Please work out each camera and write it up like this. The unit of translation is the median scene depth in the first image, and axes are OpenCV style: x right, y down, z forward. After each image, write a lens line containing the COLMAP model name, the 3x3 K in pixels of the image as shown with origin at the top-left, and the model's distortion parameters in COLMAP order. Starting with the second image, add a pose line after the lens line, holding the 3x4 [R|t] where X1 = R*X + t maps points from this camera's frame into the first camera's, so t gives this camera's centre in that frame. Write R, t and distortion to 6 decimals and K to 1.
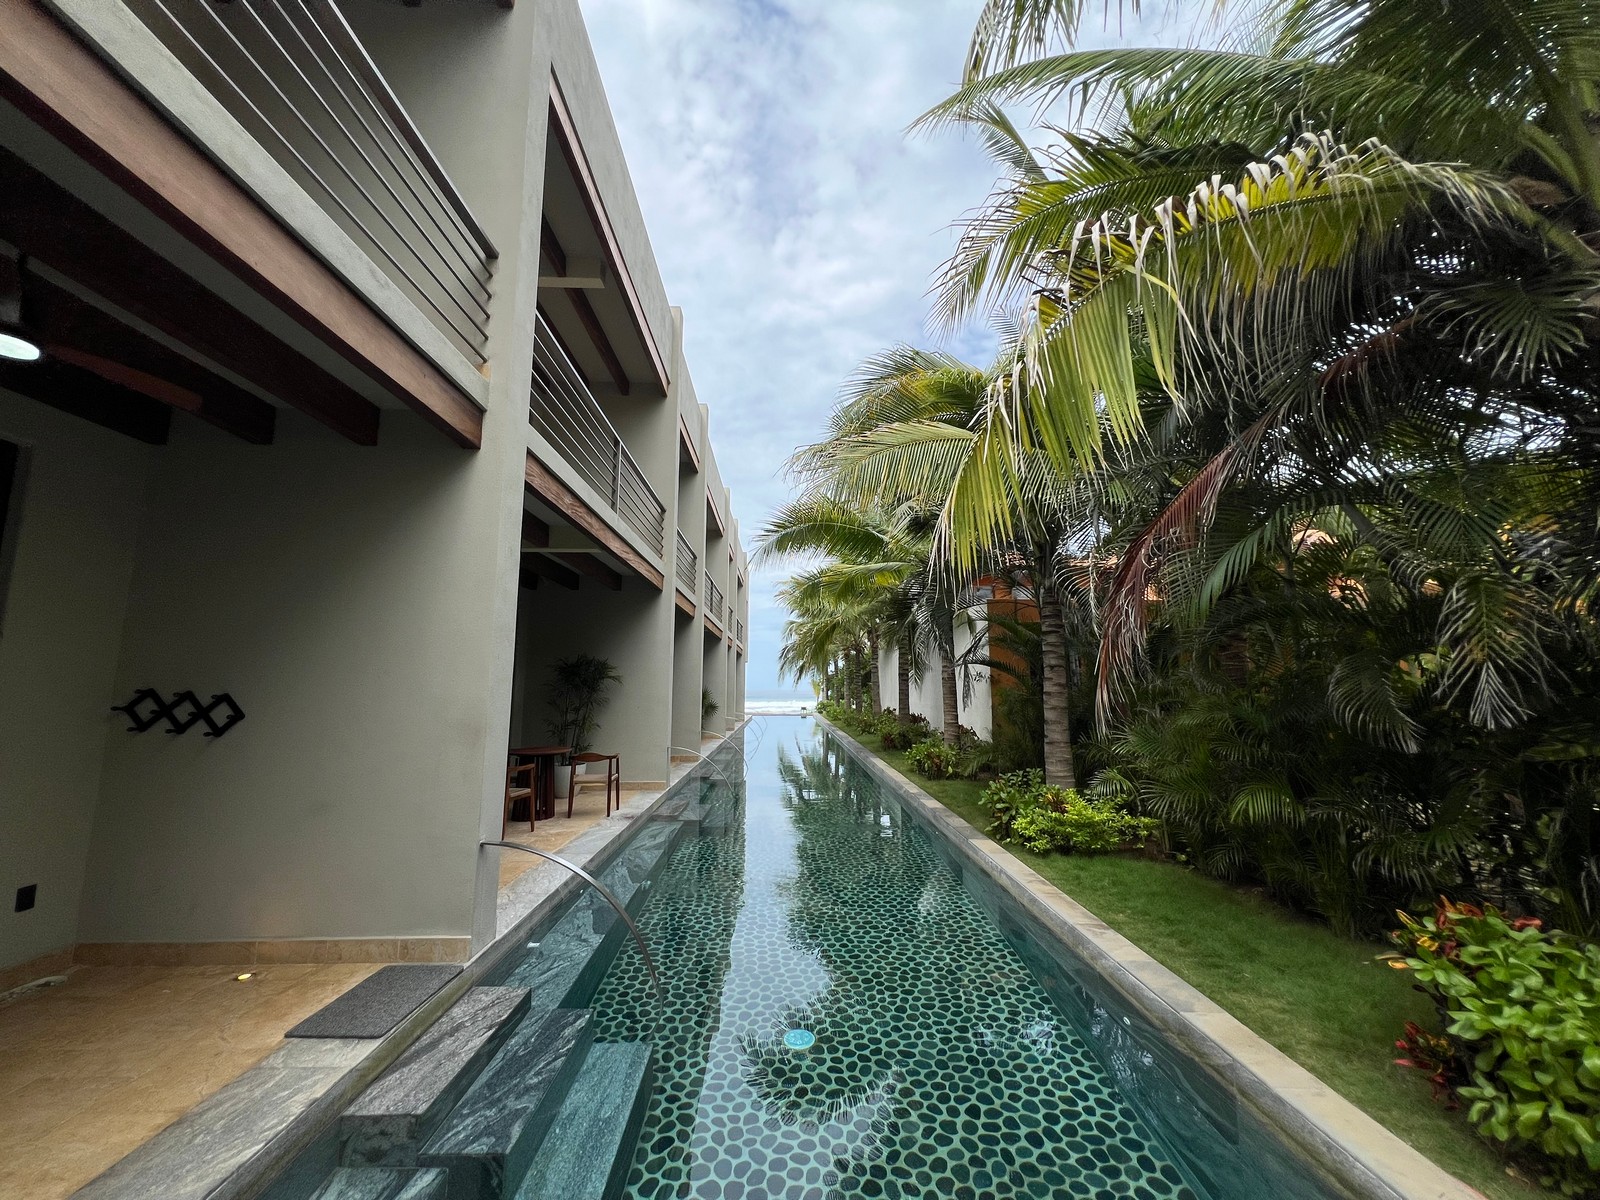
lens RADIAL K [[639.9, 0, 798.5], [0, 639.9, 597.3], [0, 0, 1]] dist [-0.003258, 0.000529]
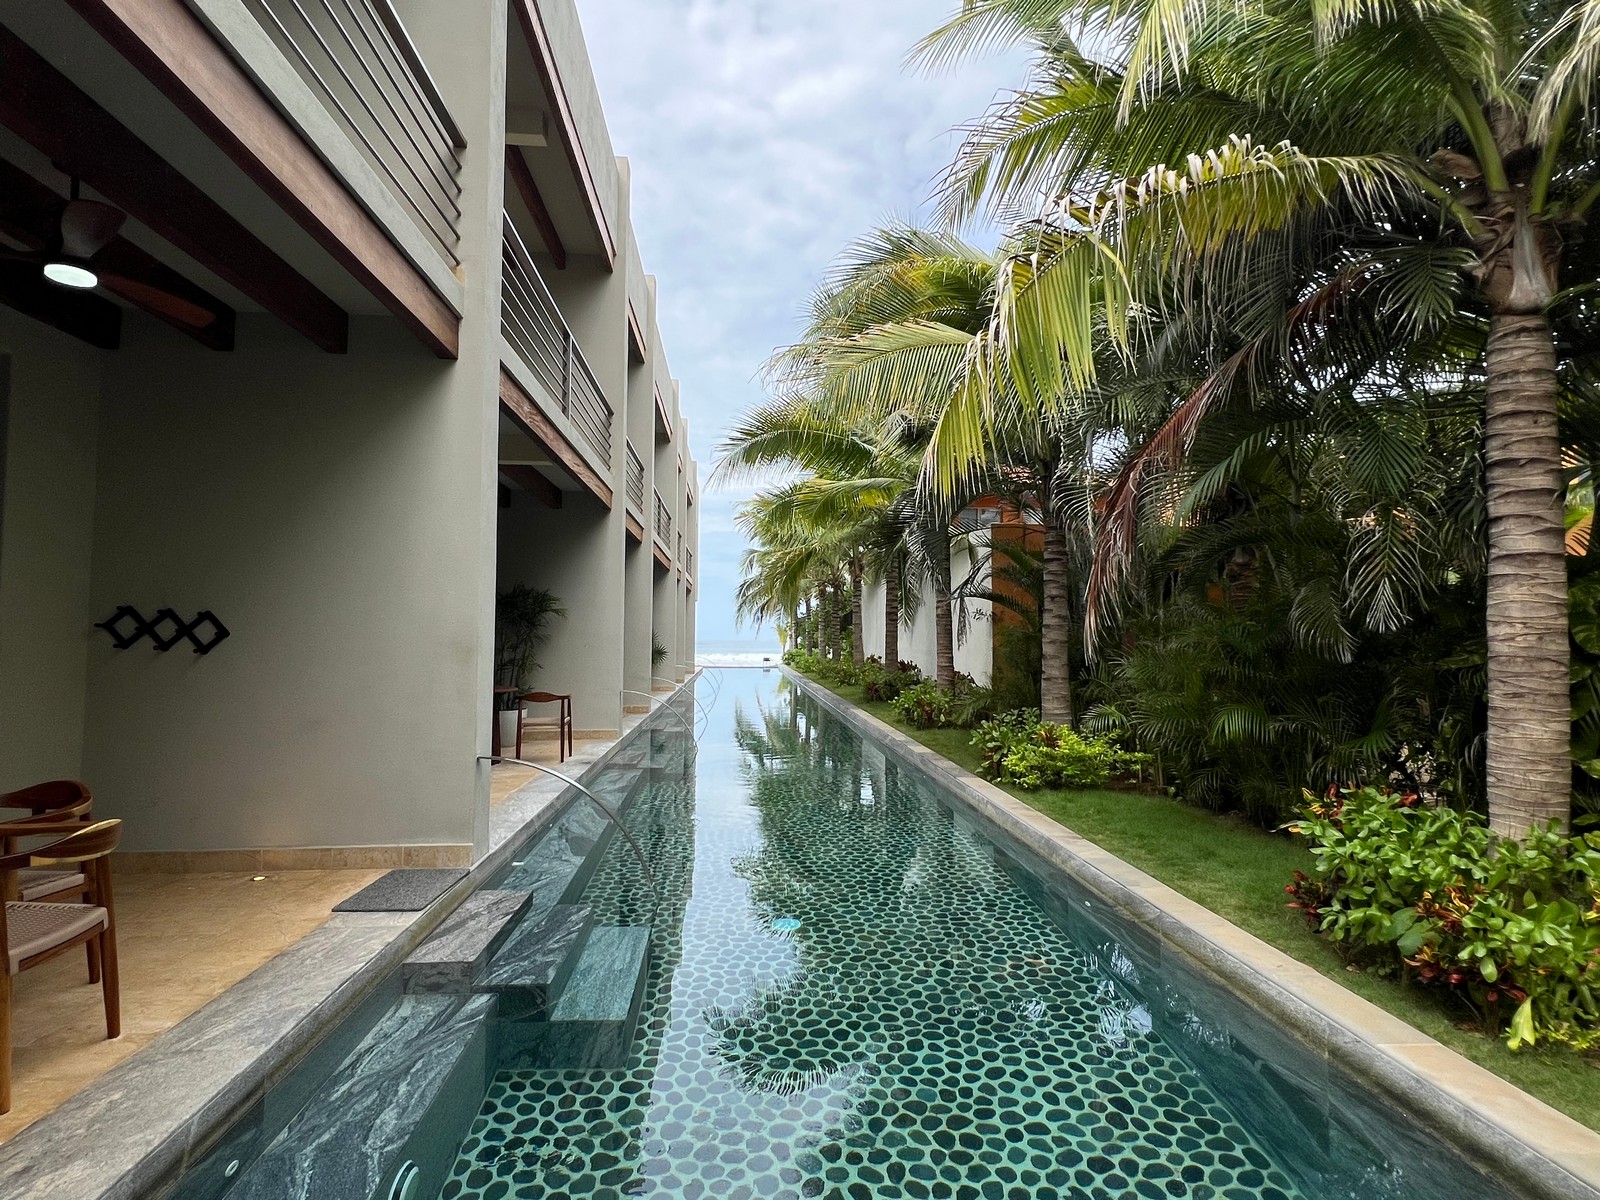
lens RADIAL K [[820.9, 0, 798.5], [0, 820.9, 603.8], [0, 0, 1]] dist [-0.002864, 0.000025]
pose [[0.998821, 0.004211, 0.048371, -0.049267], [-0.009116, 0.994780, 0.101636, 0.002780], [-0.047691, -0.101957, 0.993645, -0.301038]]
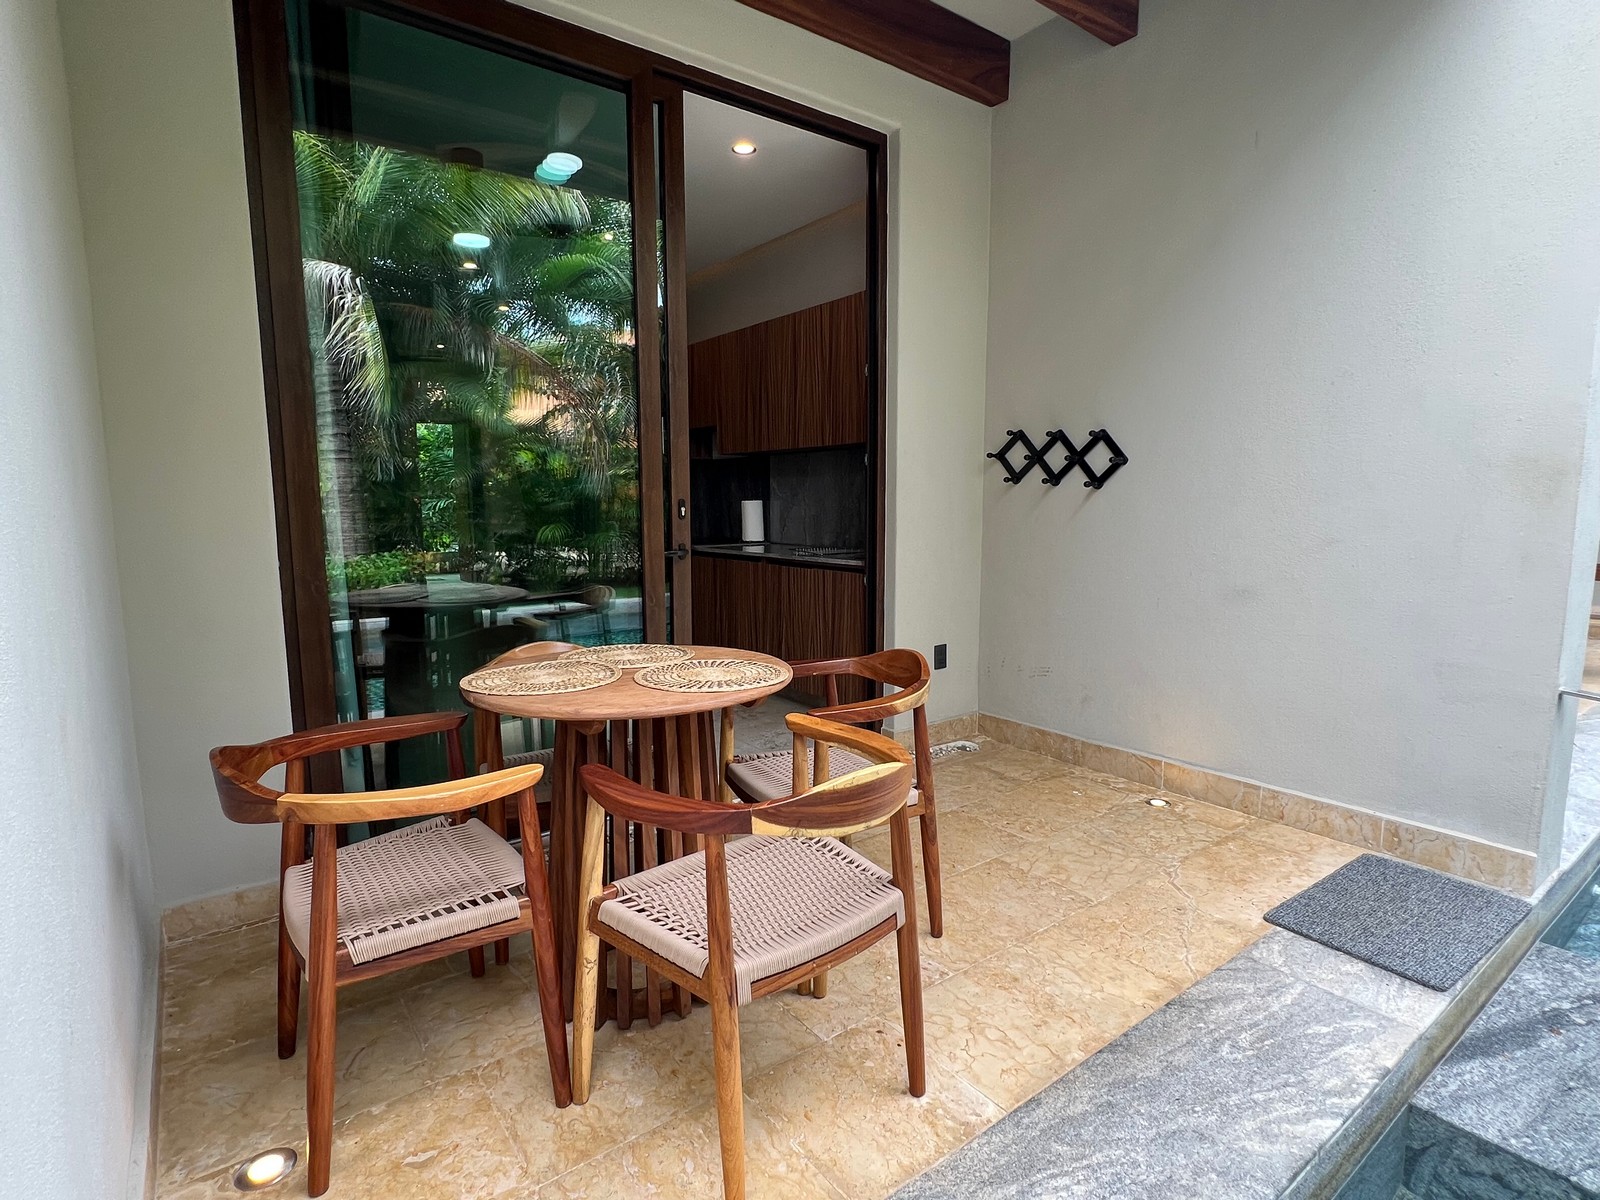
lens RADIAL K [[829.2, 0, 792.1], [0, 829.2, 594.1], [0, 0, 1]] dist [-0.003417, 0.000133]
pose [[0.567696, 0.092260, -0.818052, -0.313022], [0.125809, 0.972305, 0.196963, 0.103428], [0.813568, -0.214733, 0.540366, 0.166084]]
